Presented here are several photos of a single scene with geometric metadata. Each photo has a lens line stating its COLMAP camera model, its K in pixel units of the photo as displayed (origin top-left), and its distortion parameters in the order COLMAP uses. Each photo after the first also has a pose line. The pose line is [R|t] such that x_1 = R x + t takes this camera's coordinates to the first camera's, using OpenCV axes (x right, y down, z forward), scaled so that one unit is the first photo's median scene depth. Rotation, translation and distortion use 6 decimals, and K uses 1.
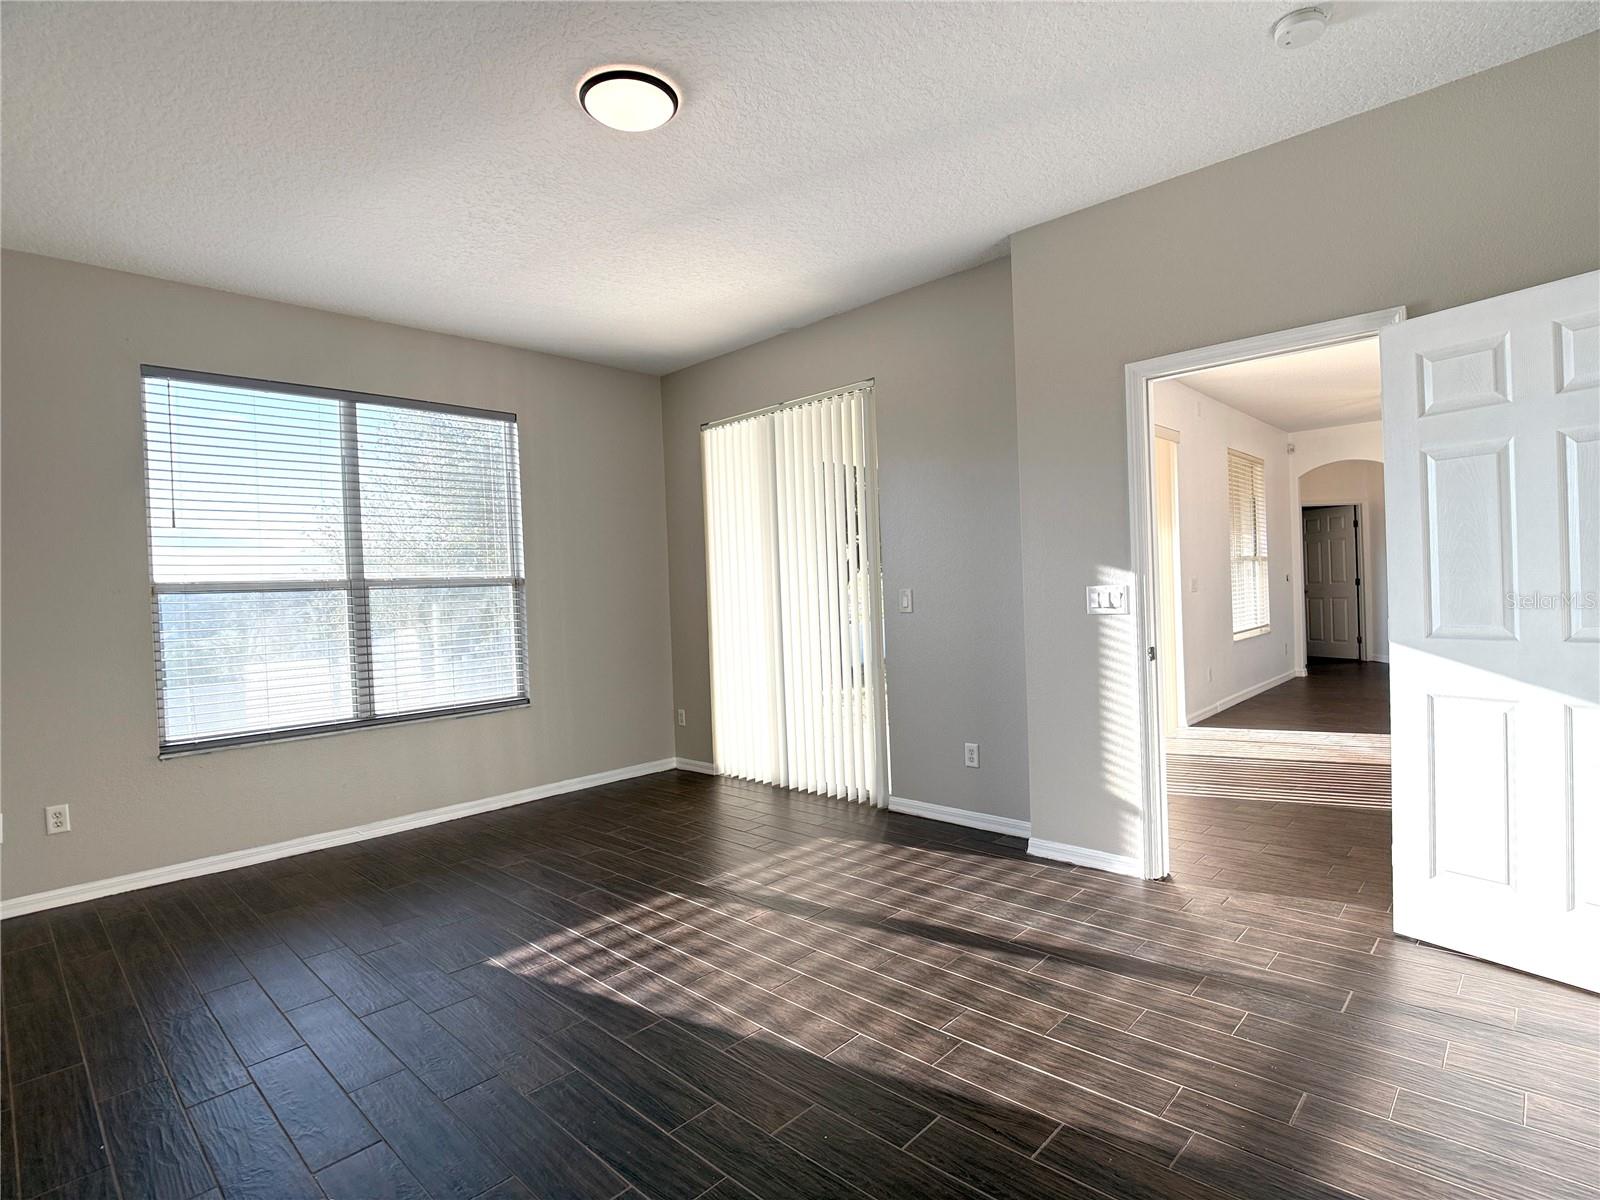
lens RADIAL K [[813.0, 0, 807.5], [0, 813.0, 602.8], [0, 0, 1]] dist [-0.034294, -0.001280]
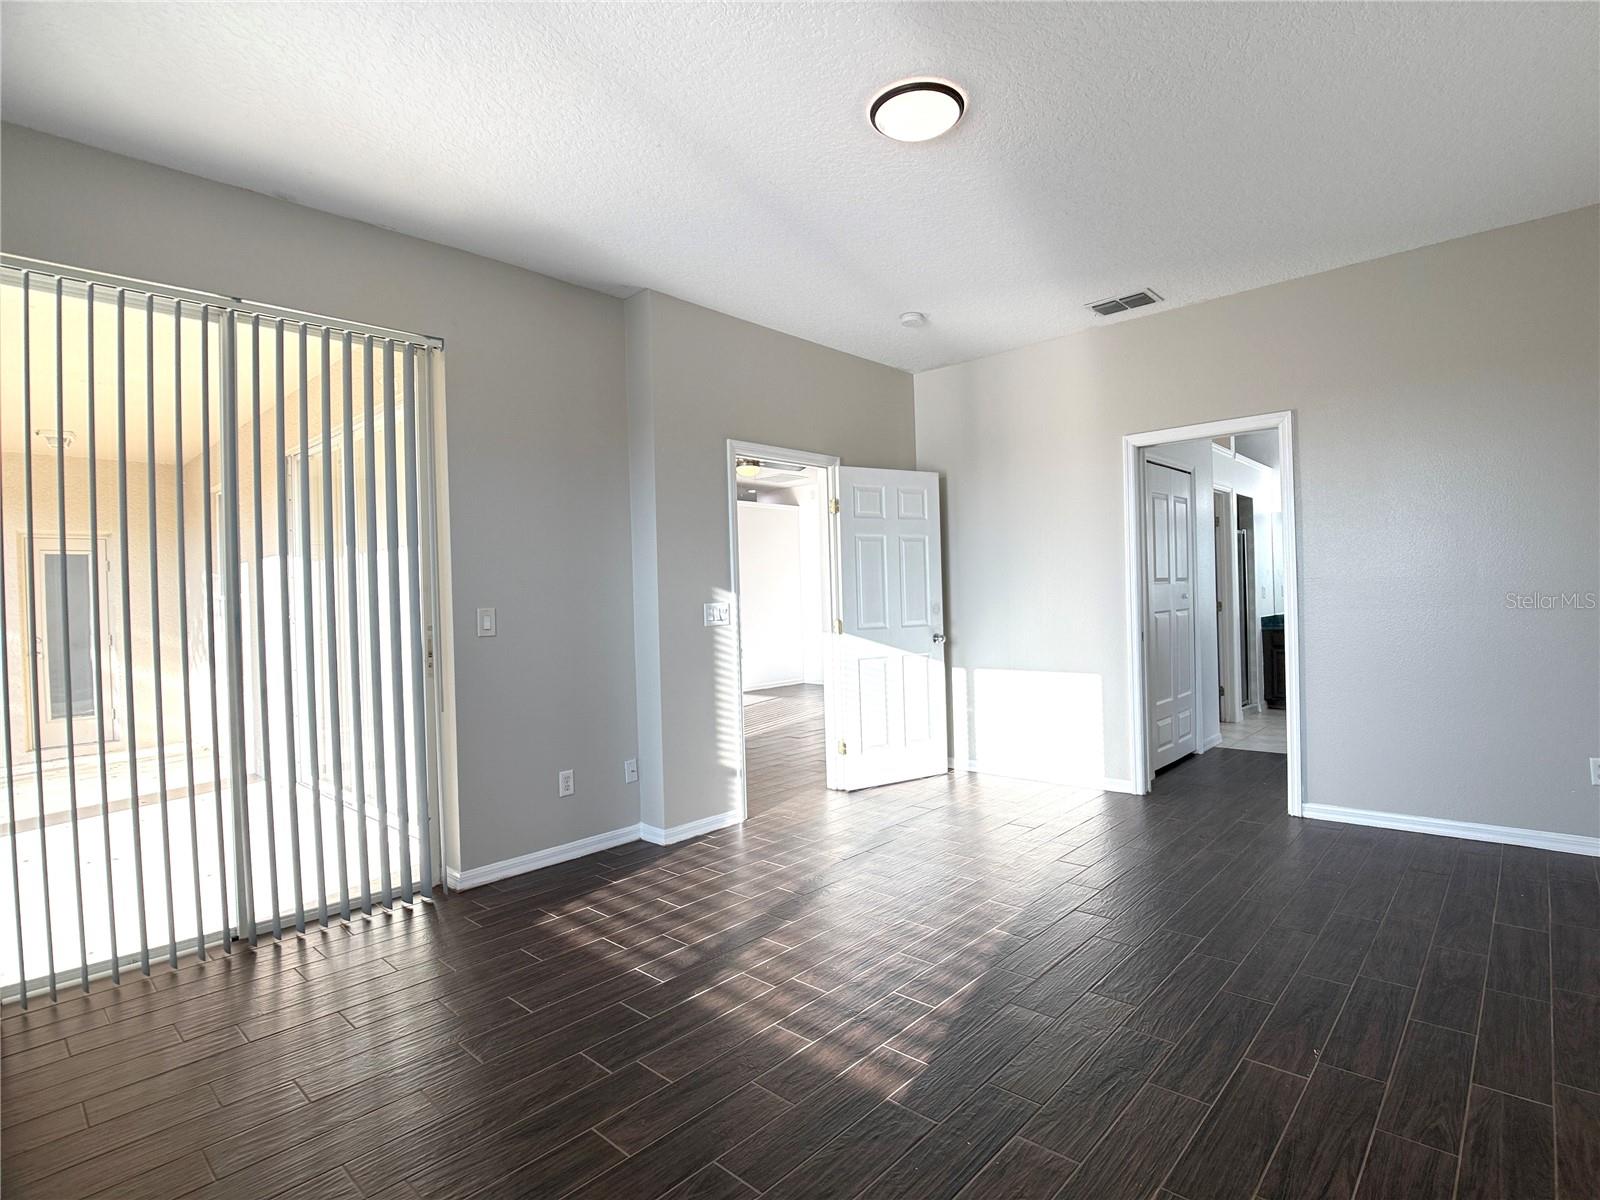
lens RADIAL K [[813.0, 0, 813.9], [0, 813.0, 600.9], [0, 0, 1]] dist [-0.034294, -0.001280]
pose [[-0.043289, 0.035991, 0.998414, -0.926423], [0.049834, 0.998185, -0.033822, 0.026397], [-0.997819, 0.048291, -0.045004, 0.904044]]
